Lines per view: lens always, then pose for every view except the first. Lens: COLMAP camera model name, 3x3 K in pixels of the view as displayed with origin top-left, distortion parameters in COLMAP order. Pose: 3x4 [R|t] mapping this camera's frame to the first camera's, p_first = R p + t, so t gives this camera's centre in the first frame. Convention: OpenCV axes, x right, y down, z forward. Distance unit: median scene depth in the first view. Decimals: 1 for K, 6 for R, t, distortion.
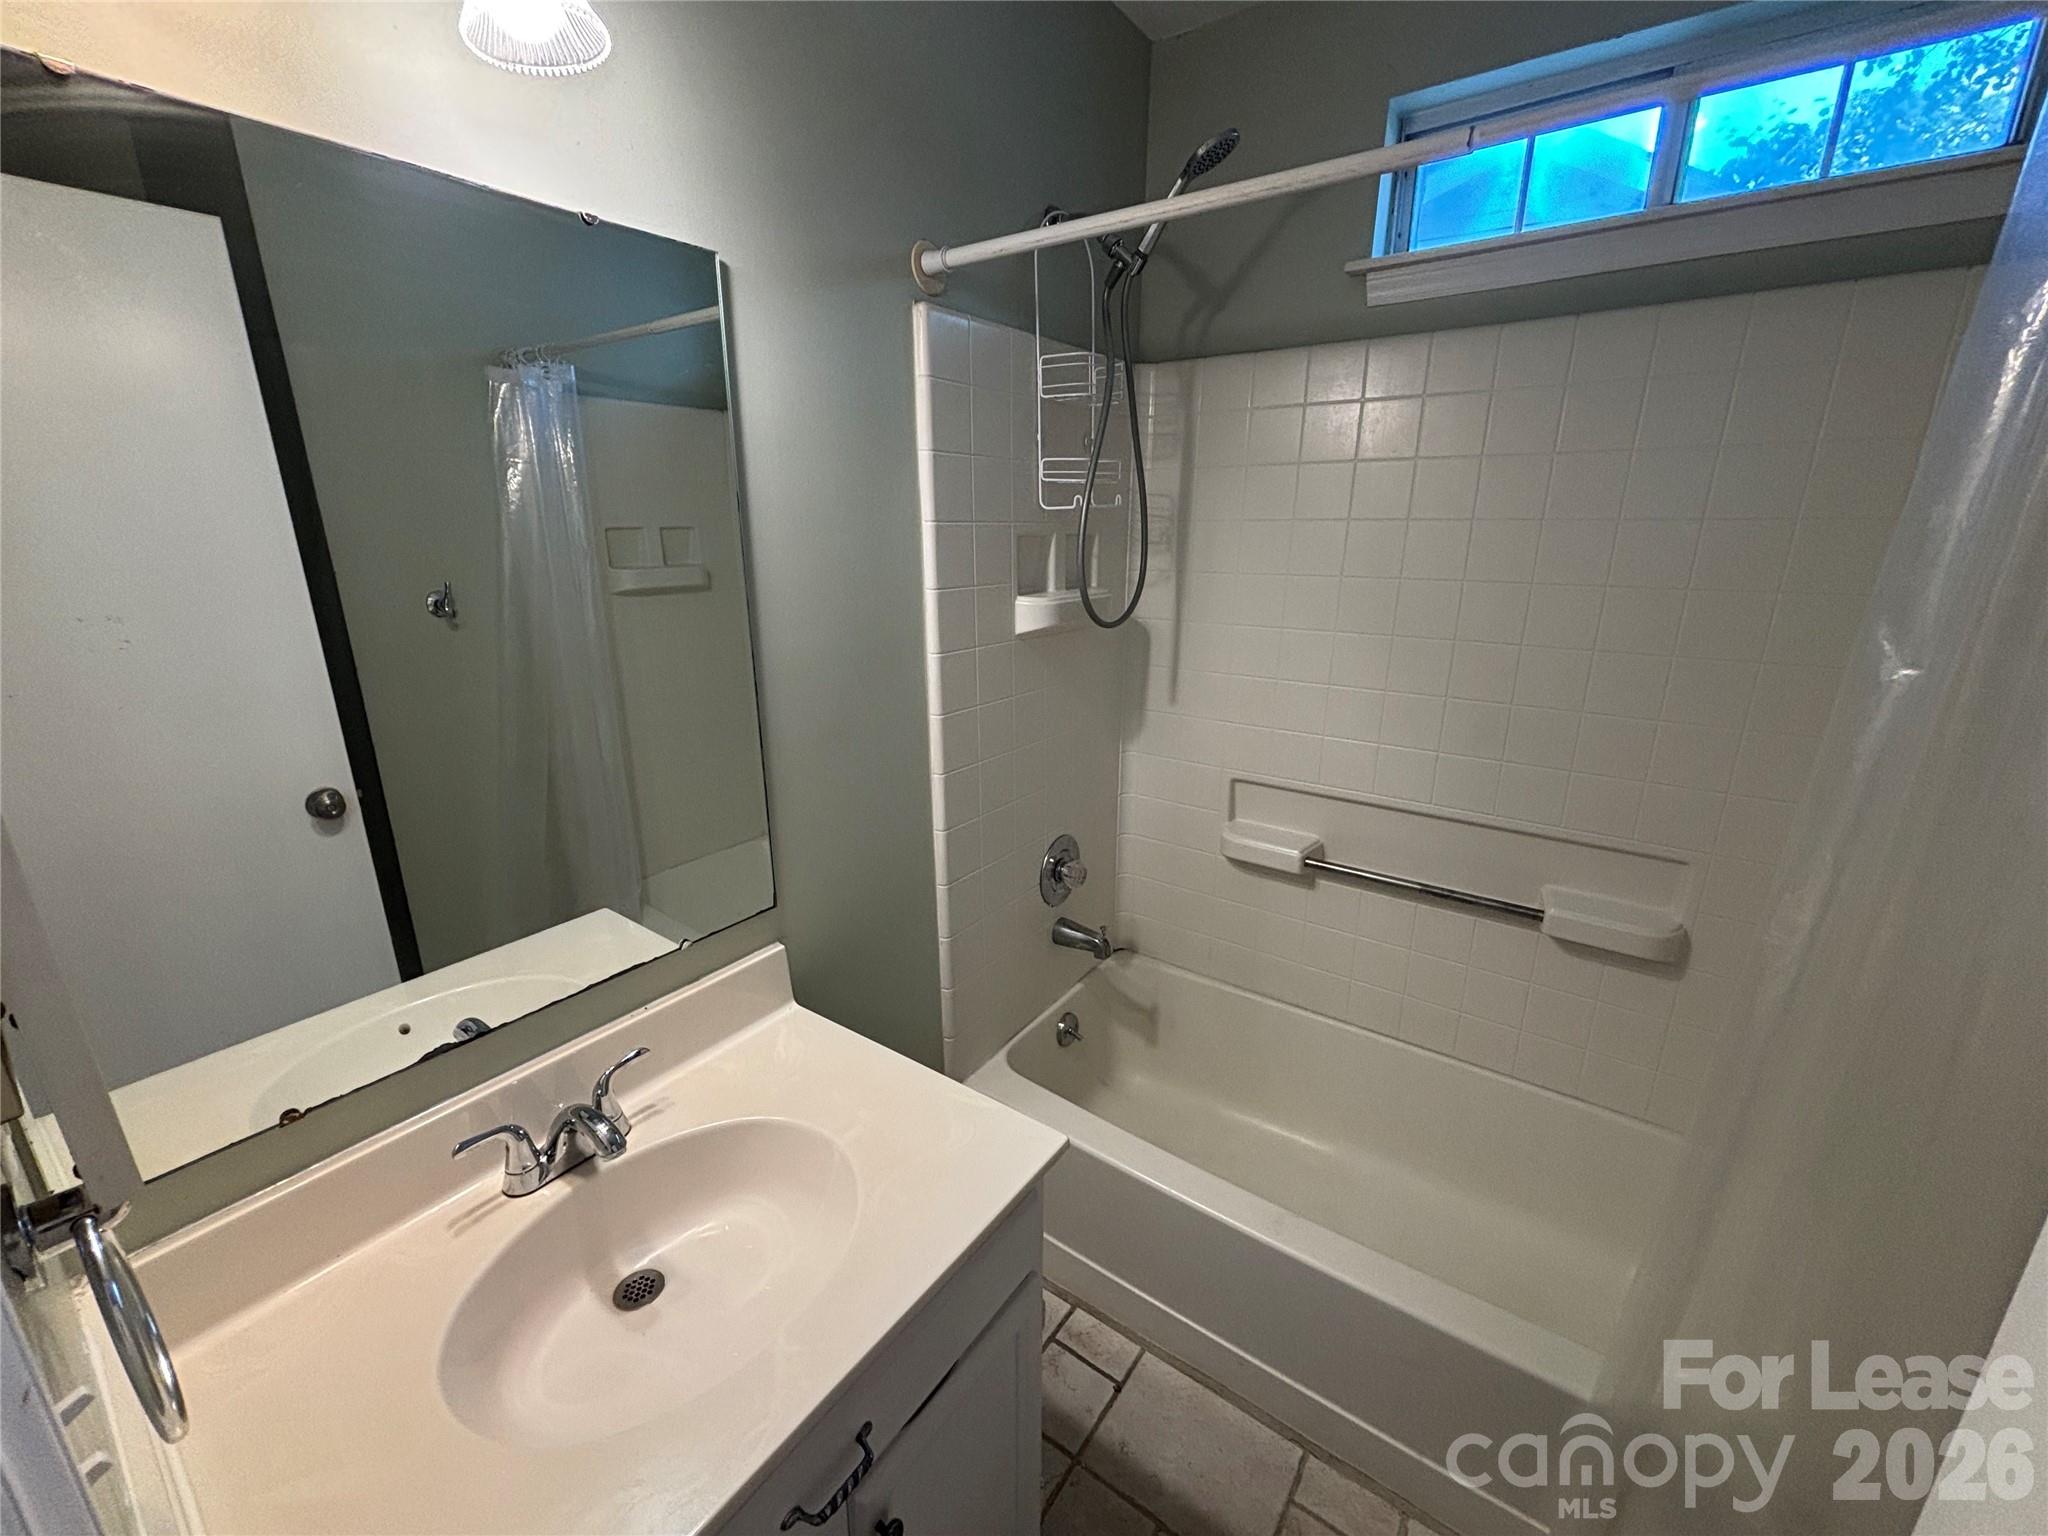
lens RADIAL K [[831.1, 0, 1024.3], [0, 831.1, 769.8], [0, 0, 1]] dist [0.001348, 0.000396]
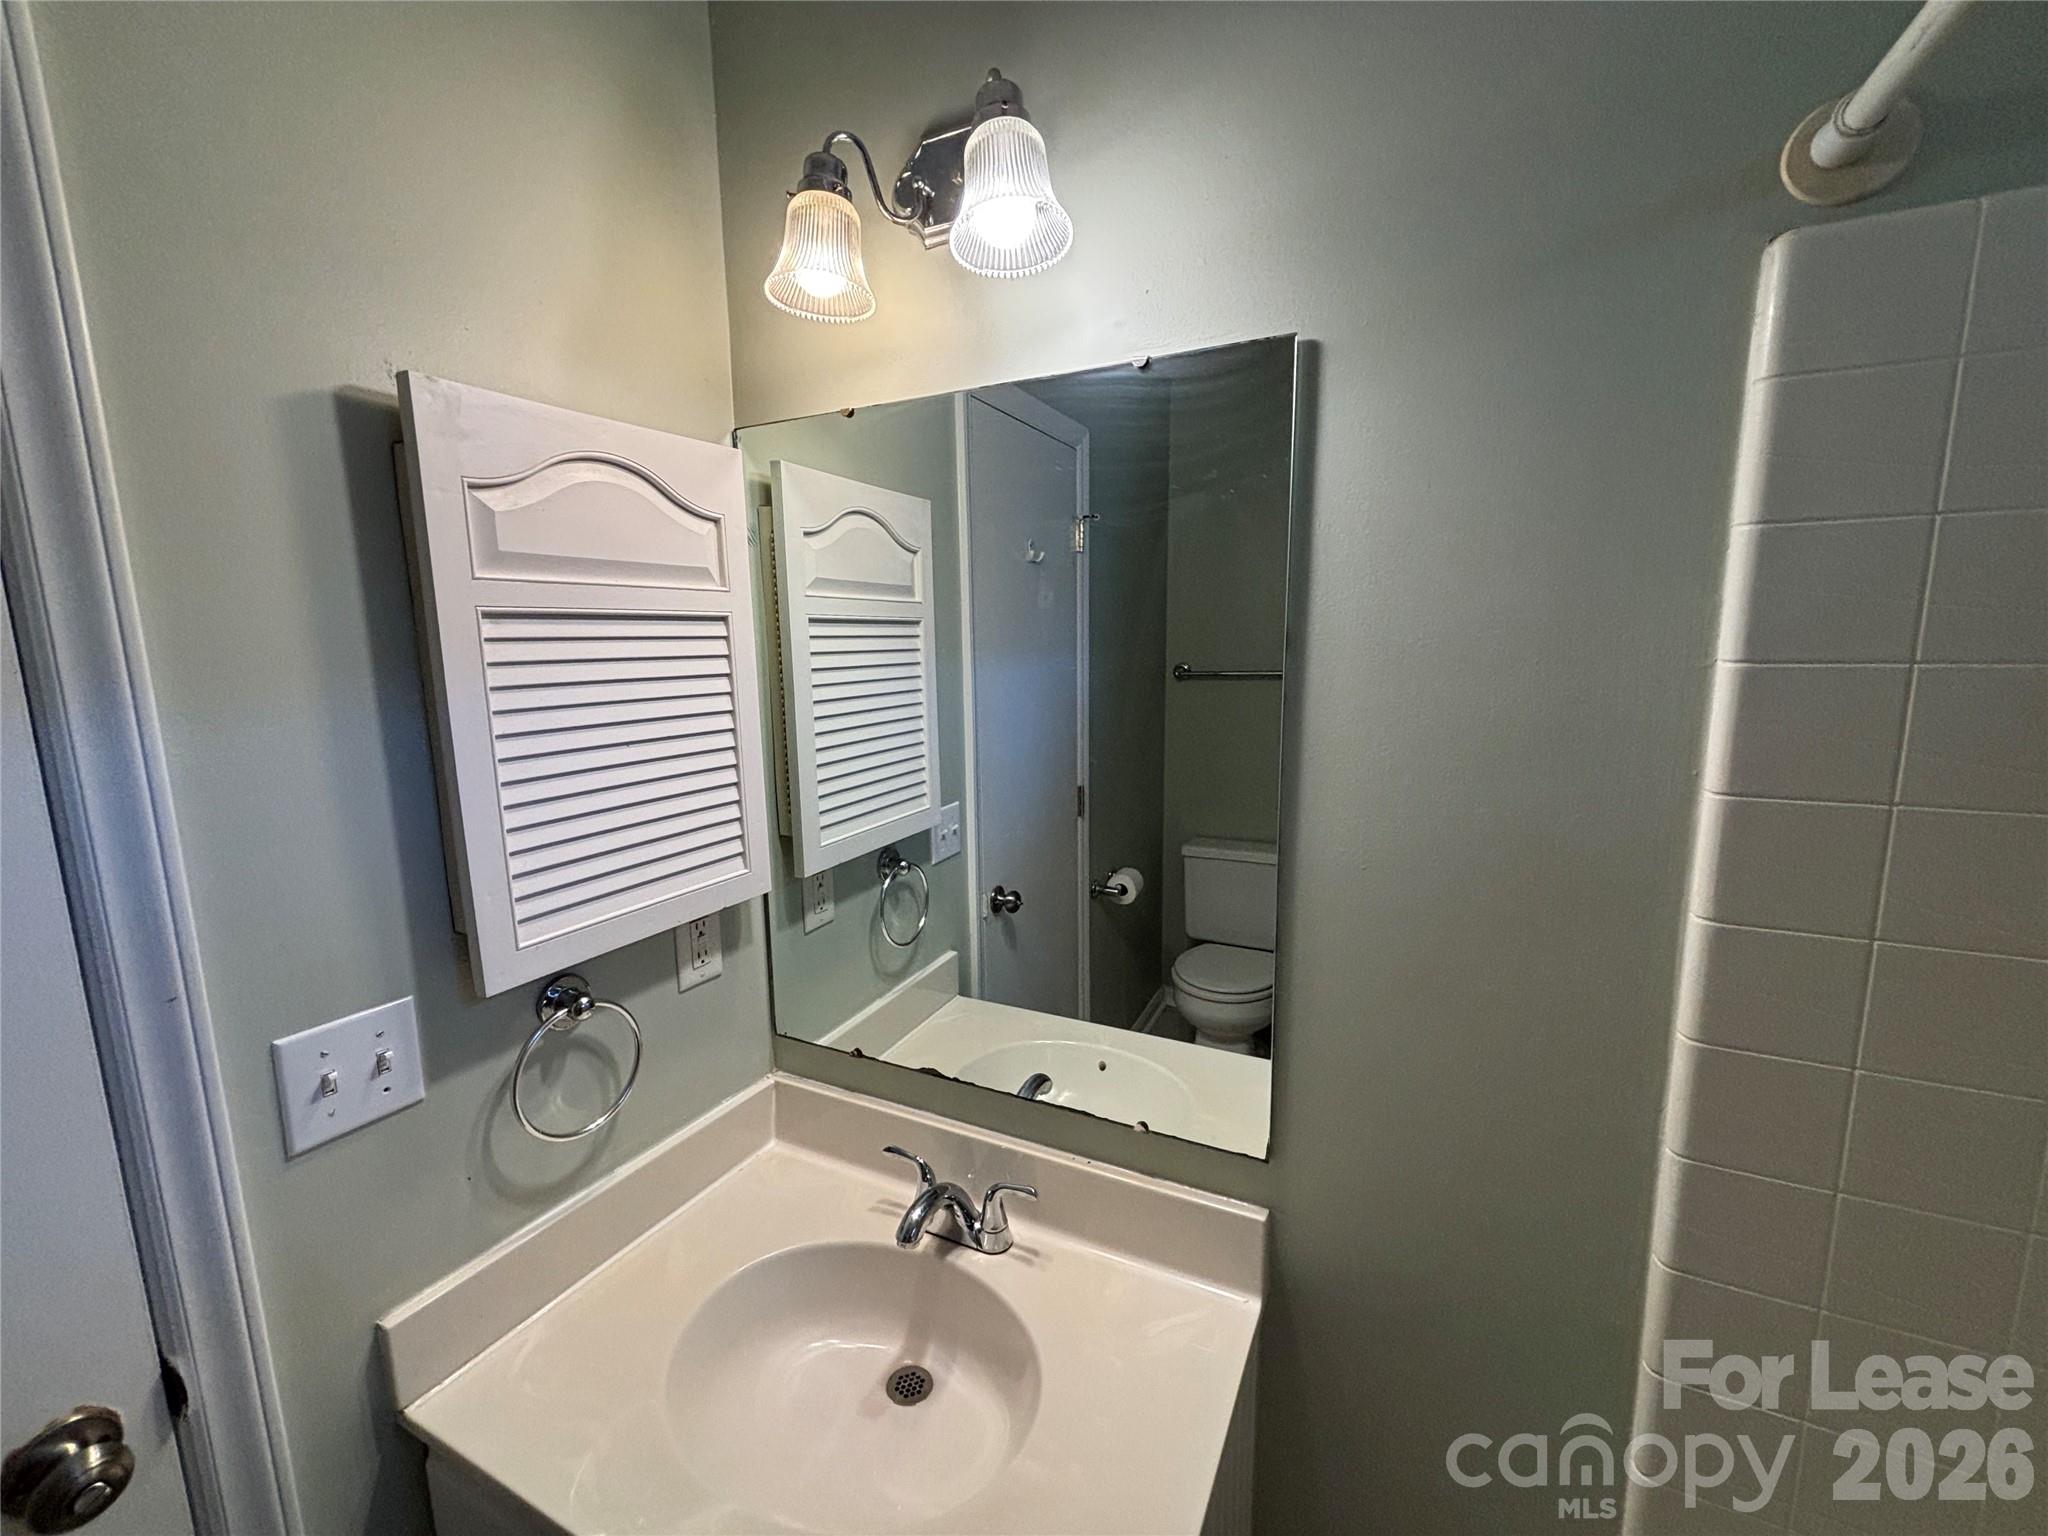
lens RADIAL K [[831.1, 0, 1024.3], [0, 831.1, 769.8], [0, 0, 1]] dist [0.001348, 0.000396]
pose [[0.164136, 0.152200, -0.974625, 0.421710], [-0.270406, 0.957121, 0.103928, -0.237972], [0.948652, 0.246486, 0.198253, 0.701308]]
